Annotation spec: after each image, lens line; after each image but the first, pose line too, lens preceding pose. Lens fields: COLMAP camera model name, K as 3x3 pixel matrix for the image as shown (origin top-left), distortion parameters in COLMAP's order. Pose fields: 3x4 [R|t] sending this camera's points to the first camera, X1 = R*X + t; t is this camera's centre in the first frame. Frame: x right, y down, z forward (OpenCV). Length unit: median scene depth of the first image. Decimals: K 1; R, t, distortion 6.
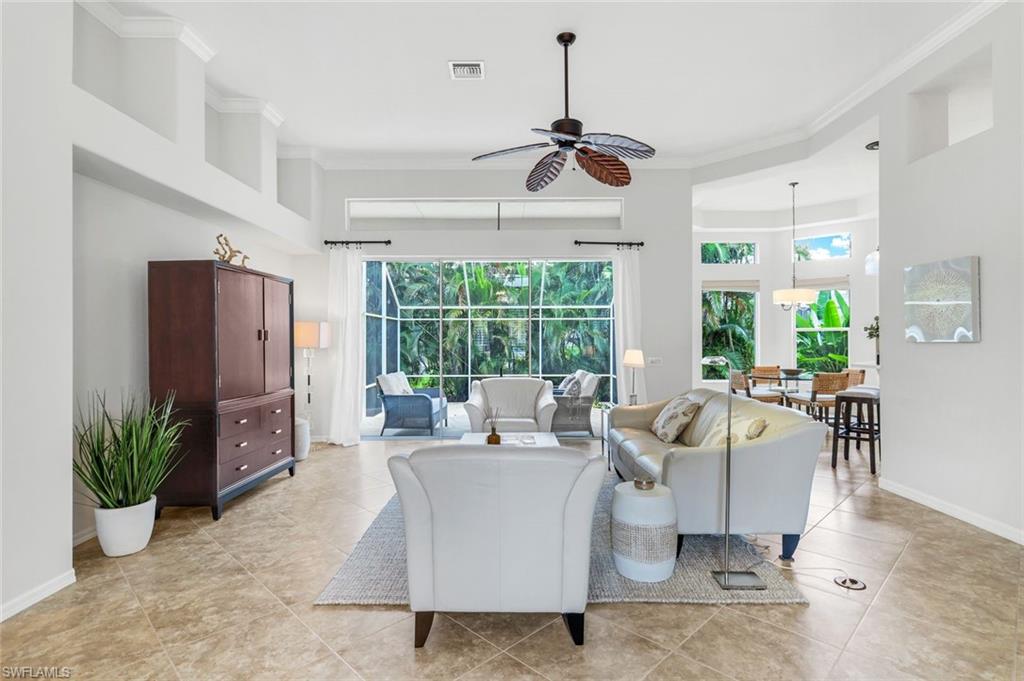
lens RADIAL K [[519.7, 0, 511.1], [0, 519.7, 339.7], [0, 0, 1]] dist [0.004056, 0.000506]
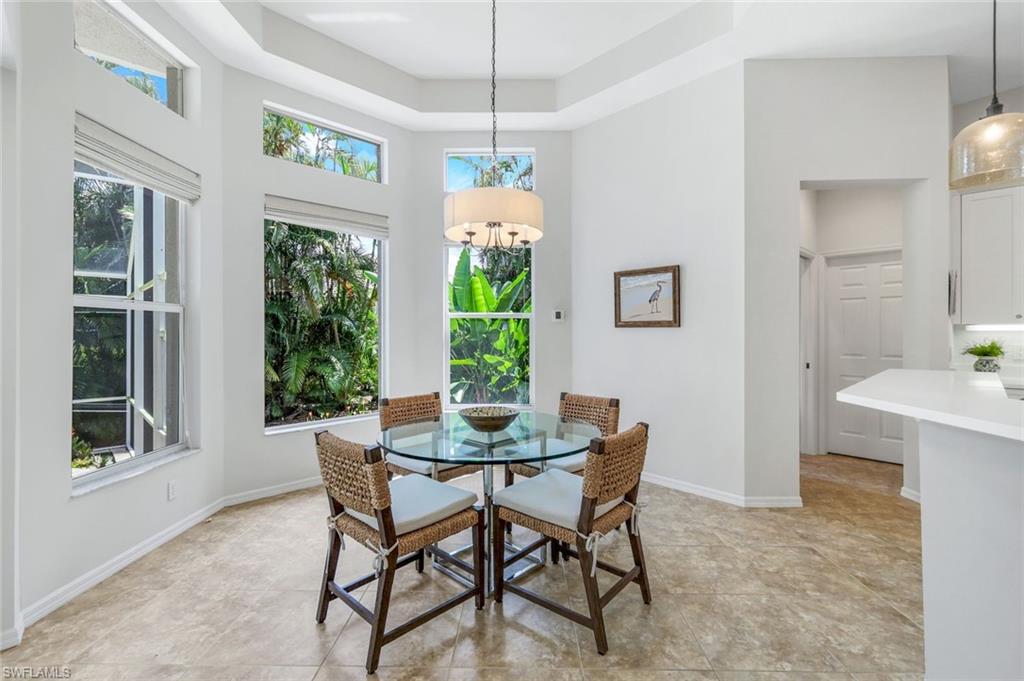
lens RADIAL K [[458.8, 0, 505.2], [0, 458.8, 332.8], [0, 0, 1]] dist [0.002942, 0.000238]
pose [[0.732789, -0.001110, 0.680455, 0.336129], [0.003475, 0.999992, -0.002111, 0.000547], [-0.680447, 0.003912, 0.732786, 0.778915]]
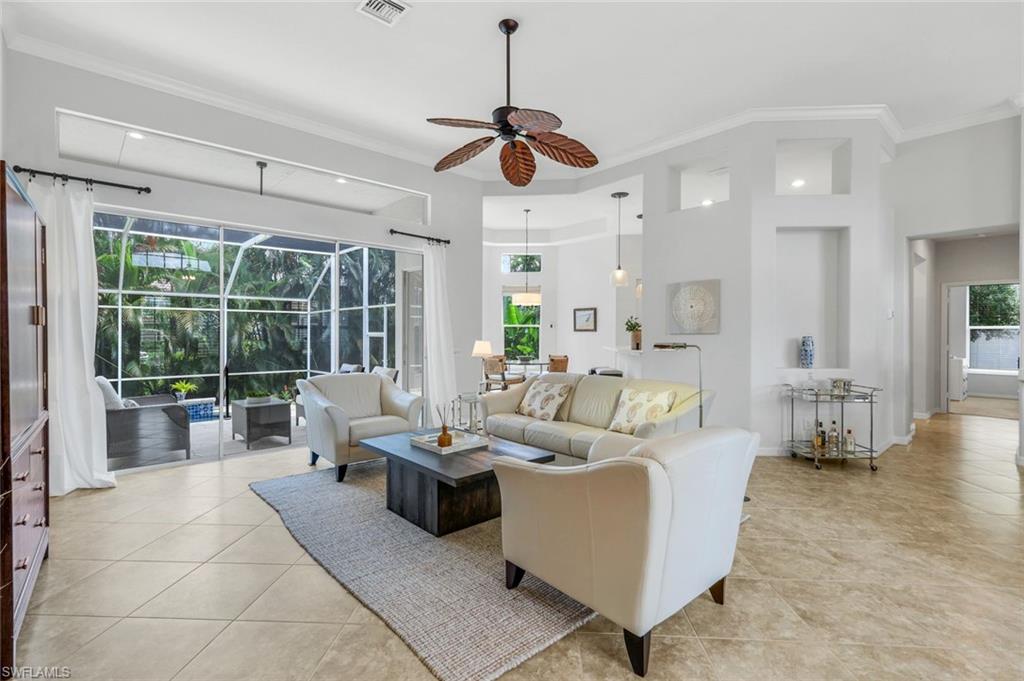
lens RADIAL K [[476.6, 0, 514.2], [0, 476.6, 335.3], [0, 0, 1]] dist [0.007072, 0.000424]
pose [[0.738118, 0.002012, 0.674668, -0.272312], [-0.001457, 0.999998, -0.001389, 0.006702], [-0.674670, 0.000042, 0.738120, 0.171091]]
